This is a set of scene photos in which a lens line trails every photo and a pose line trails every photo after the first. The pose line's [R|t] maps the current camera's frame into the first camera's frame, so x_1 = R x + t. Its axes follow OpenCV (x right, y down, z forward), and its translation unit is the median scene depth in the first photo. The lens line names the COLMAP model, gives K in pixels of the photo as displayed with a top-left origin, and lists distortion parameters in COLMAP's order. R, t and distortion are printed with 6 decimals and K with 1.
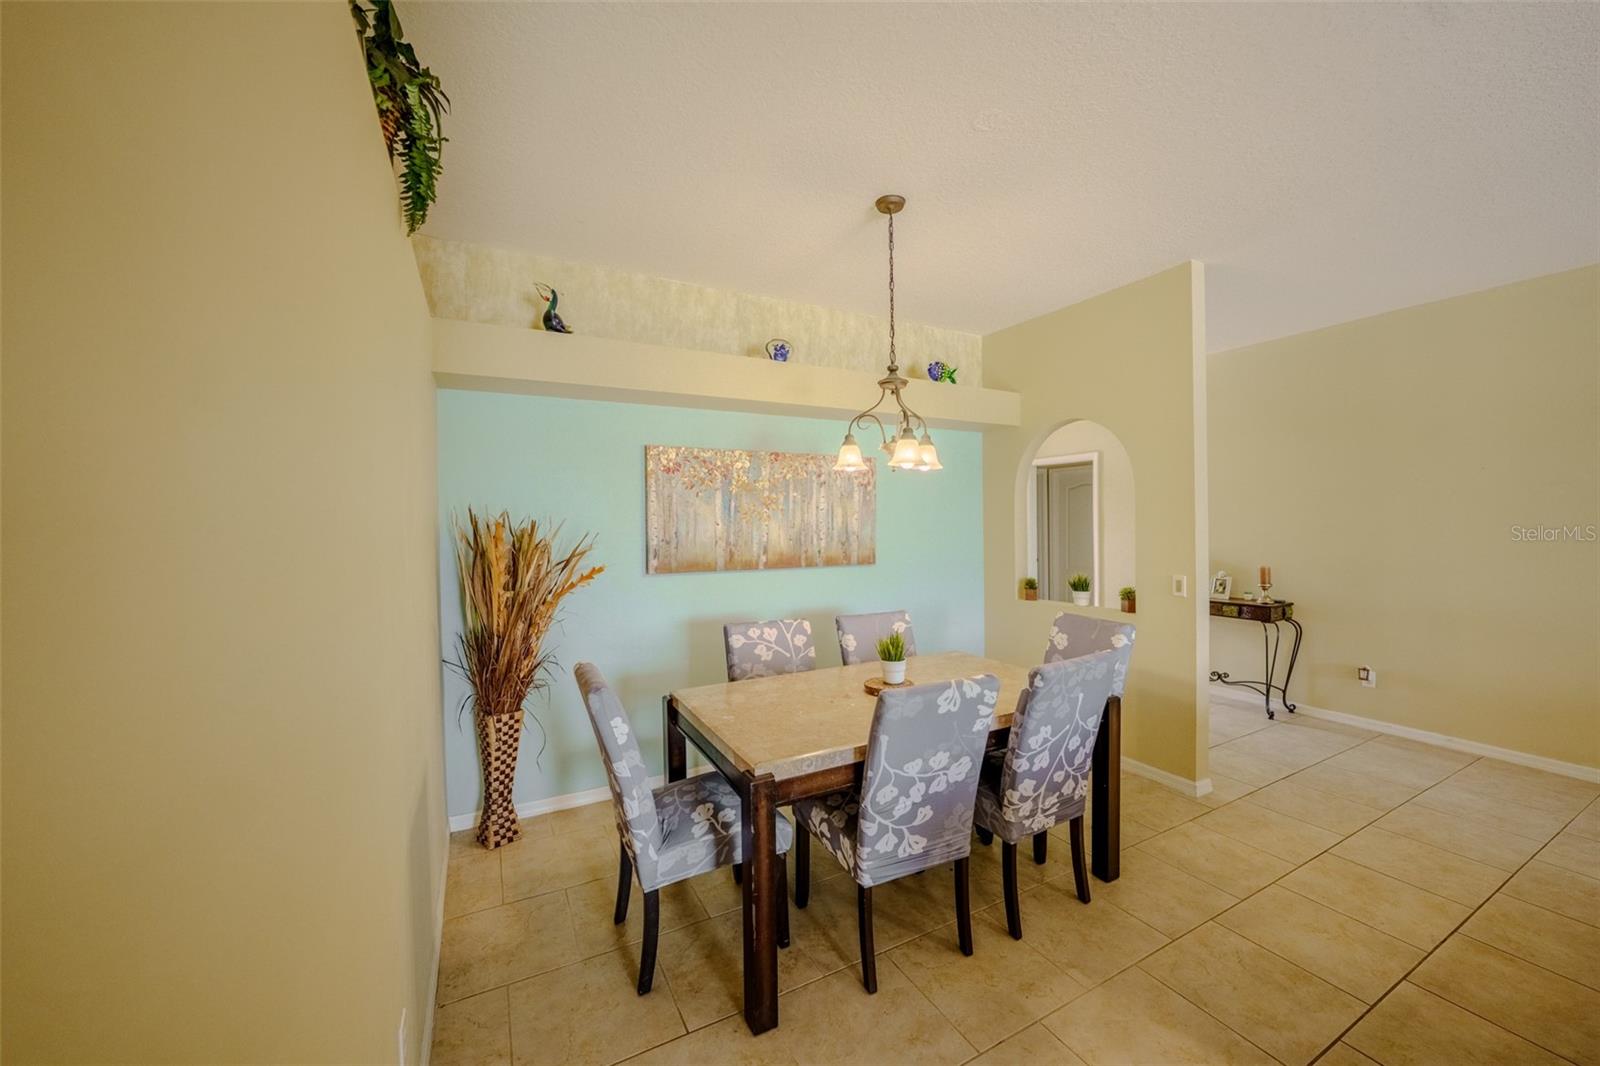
lens RADIAL K [[598.9, 0, 801.4], [0, 598.9, 529.9], [0, 0, 1]] dist [-0.018341, 0.000134]
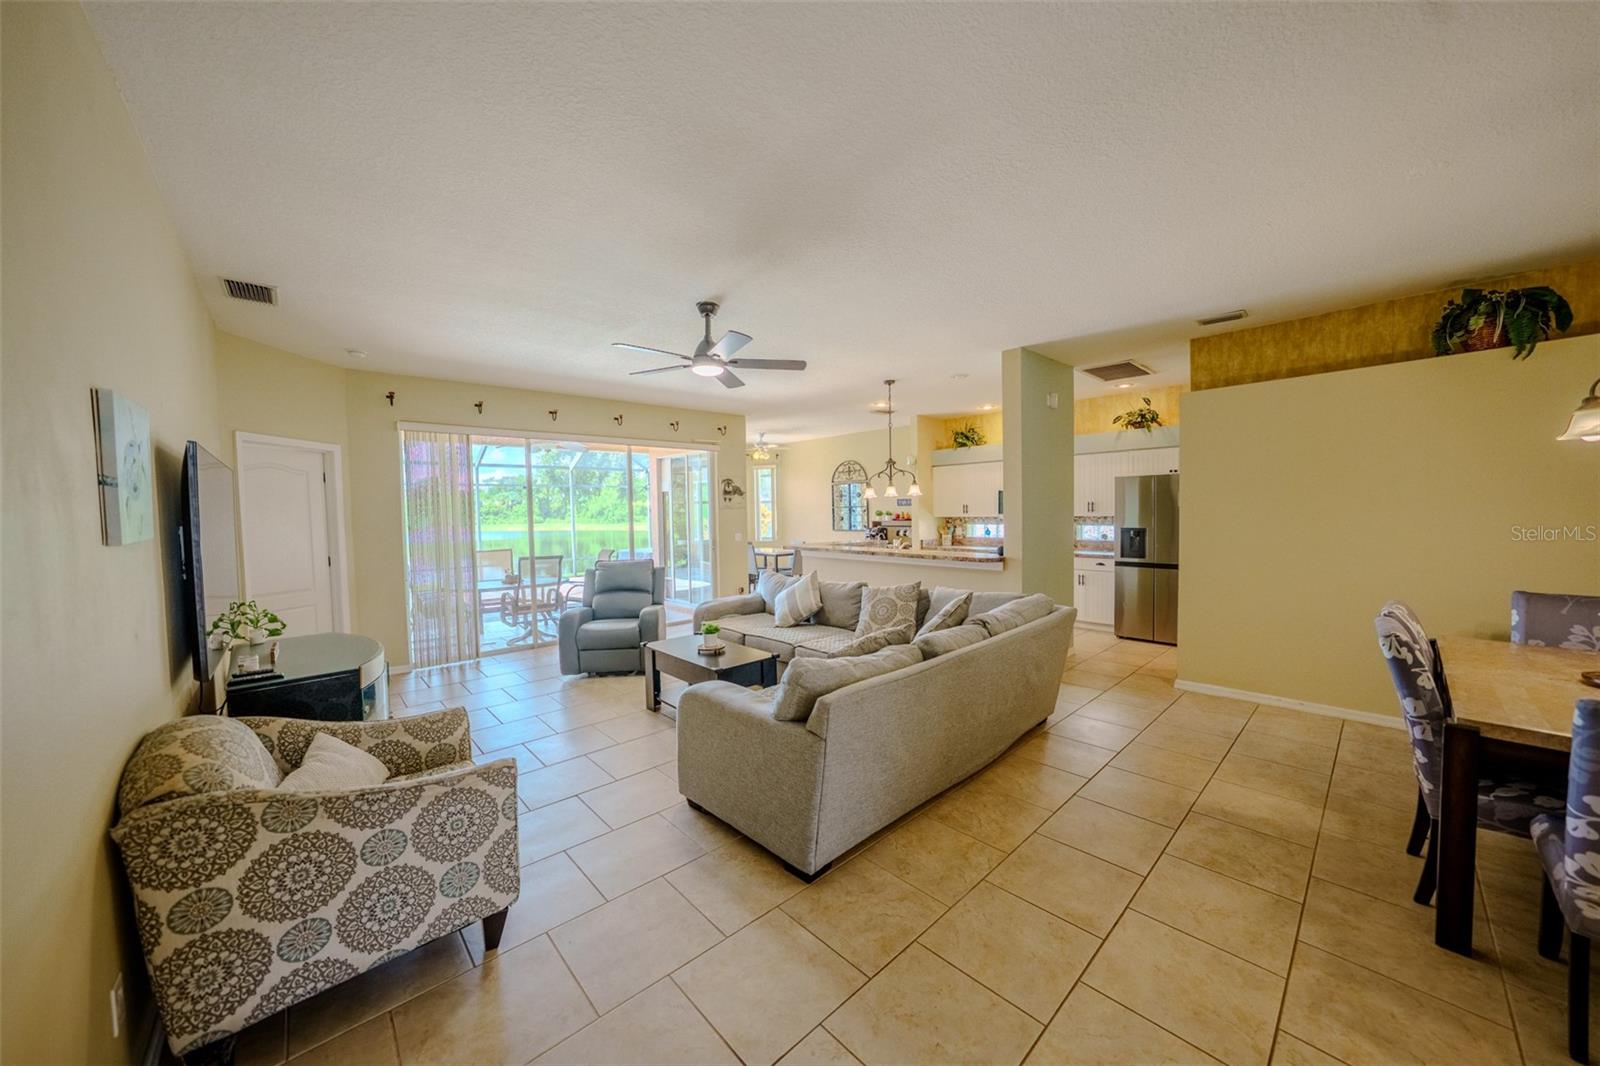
lens RADIAL K [[558.1, 0, 800.9], [0, 558.1, 535.2], [0, 0, 1]] dist [-0.030796, 0.006908]
pose [[-0.966447, 0.042600, -0.253311, 1.150154], [0.027676, 0.997681, 0.062190, -0.031014], [0.255372, 0.053093, -0.965384, 1.090936]]
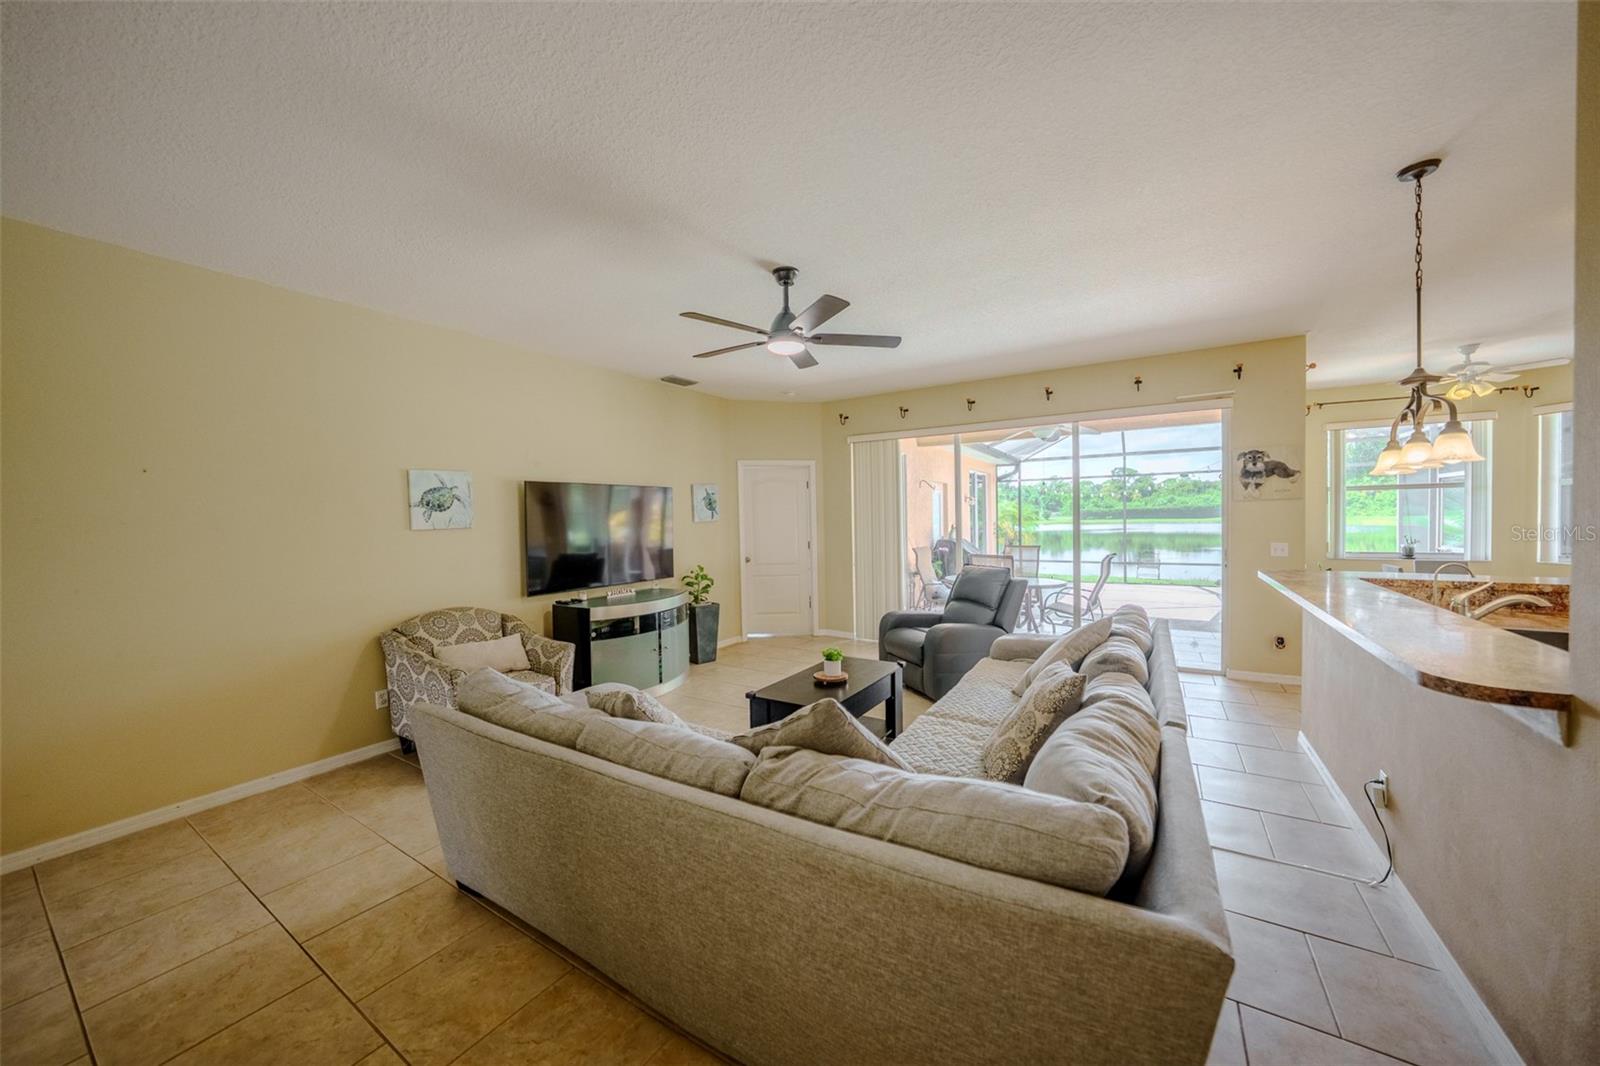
lens RADIAL K [[561.0, 0, 800.0], [0, 561.0, 533.0], [0, 0, 1]] dist [-0.030519, 0.007144]
pose [[-0.498442, -0.003208, 0.866917, 0.196277], [0.039481, 0.998872, 0.026396, -0.004472], [-0.866024, 0.047384, -0.497753, 0.420796]]
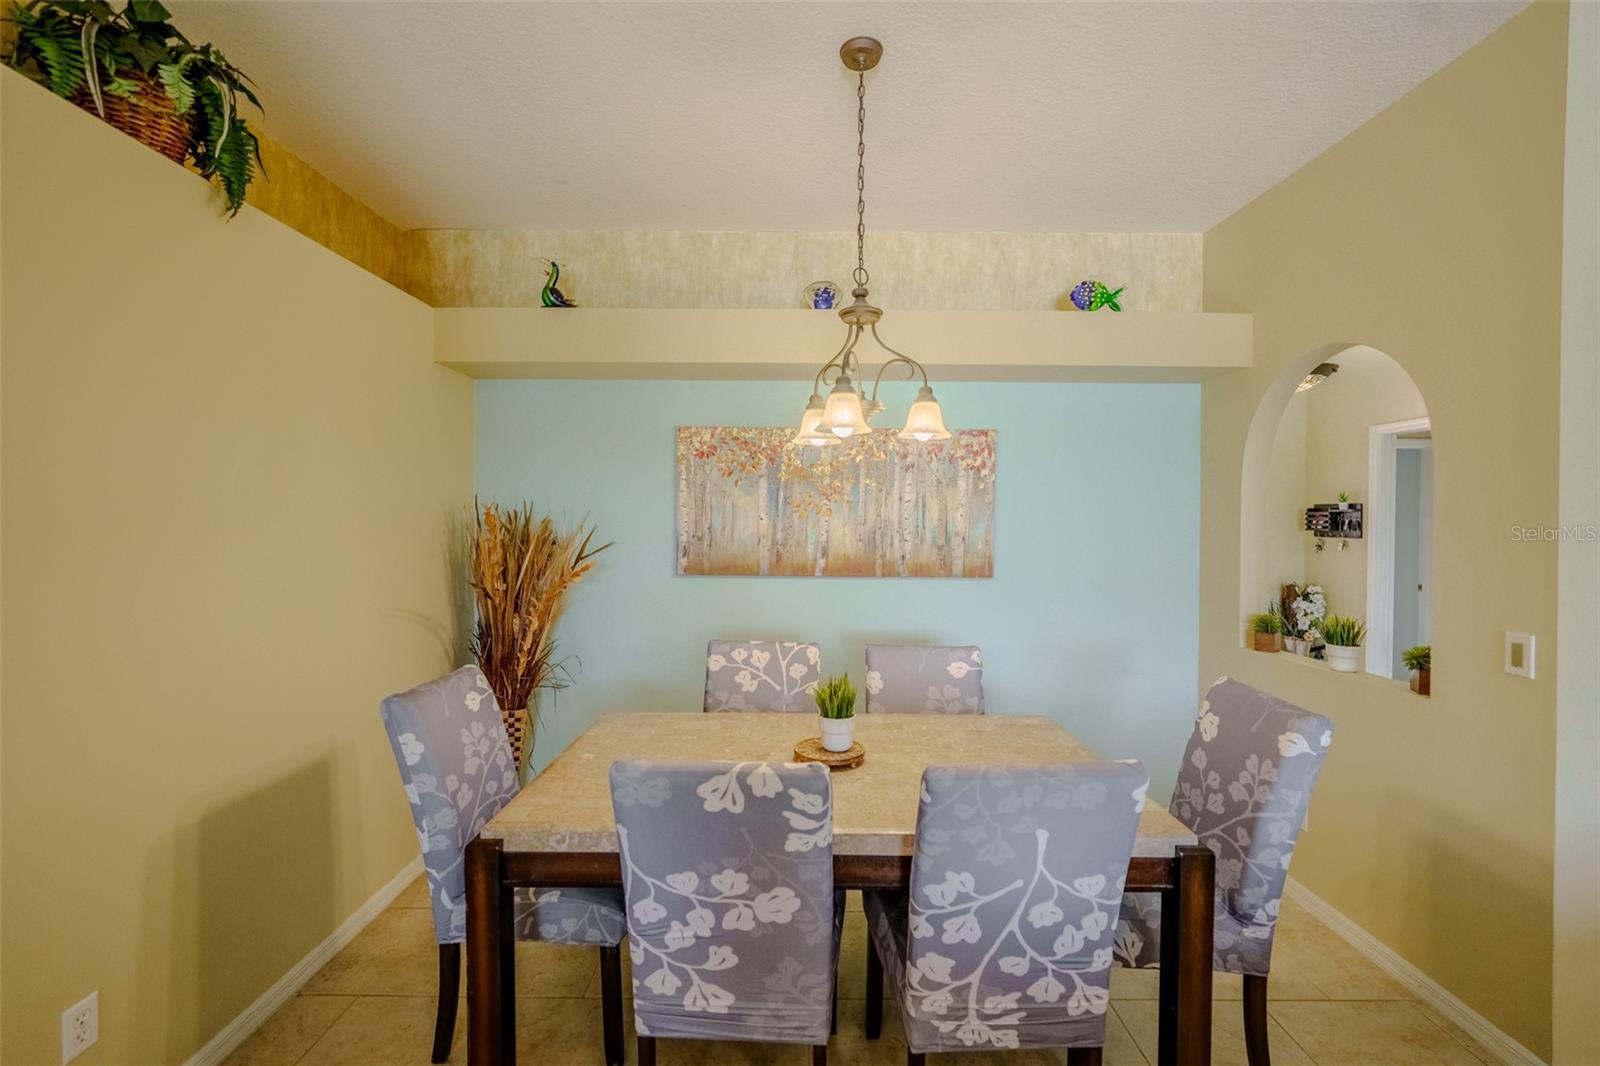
lens RADIAL K [[665.5, 0, 800.0], [0, 665.5, 533.0], [0, 0, 1]] dist [-0.010199, 0.000101]
pose [[0.882913, 0.023487, -0.468948, 0.356358], [-0.021041, 0.999724, 0.010455, -0.000505], [0.469064, 0.000636, 0.883164, 0.228649]]
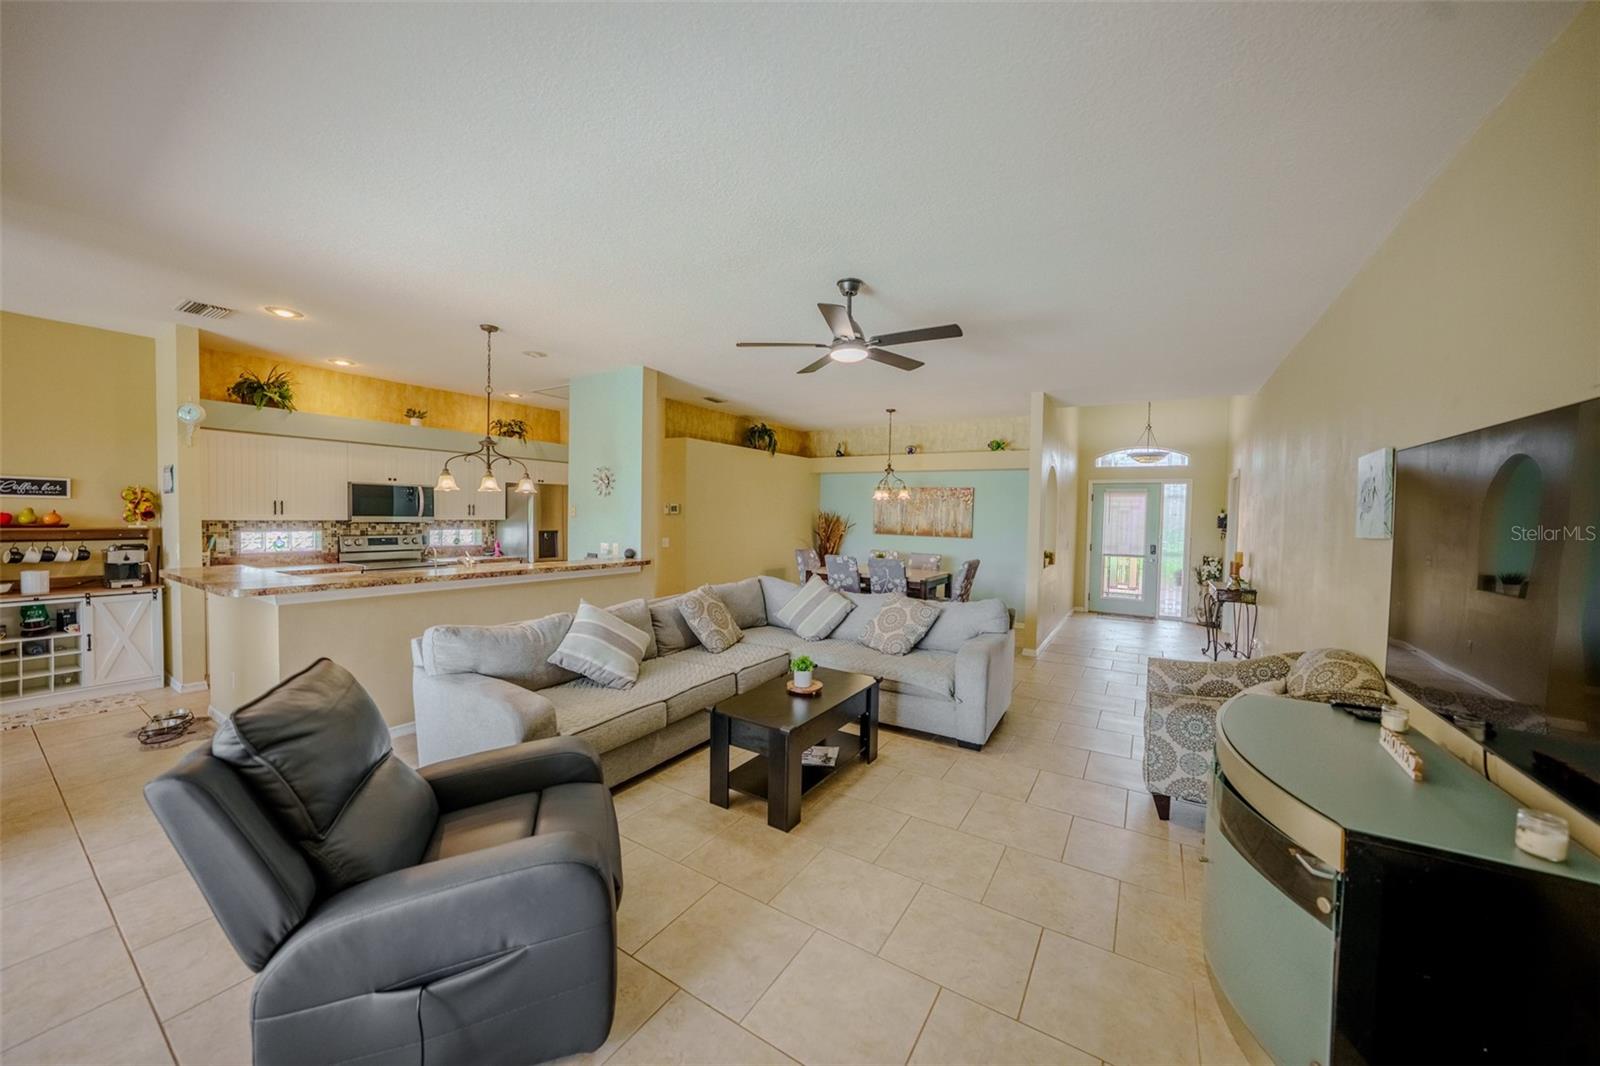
lens RADIAL K [[559.0, 0, 802.7], [0, 559.0, 531.4], [0, 0, 1]] dist [-0.030853, 0.006962]
pose [[0.499908, 0.049986, -0.864635, 1.859492], [-0.038548, 0.998628, 0.035445, -0.016524], [0.865220, 0.015611, 0.501149, -0.610674]]
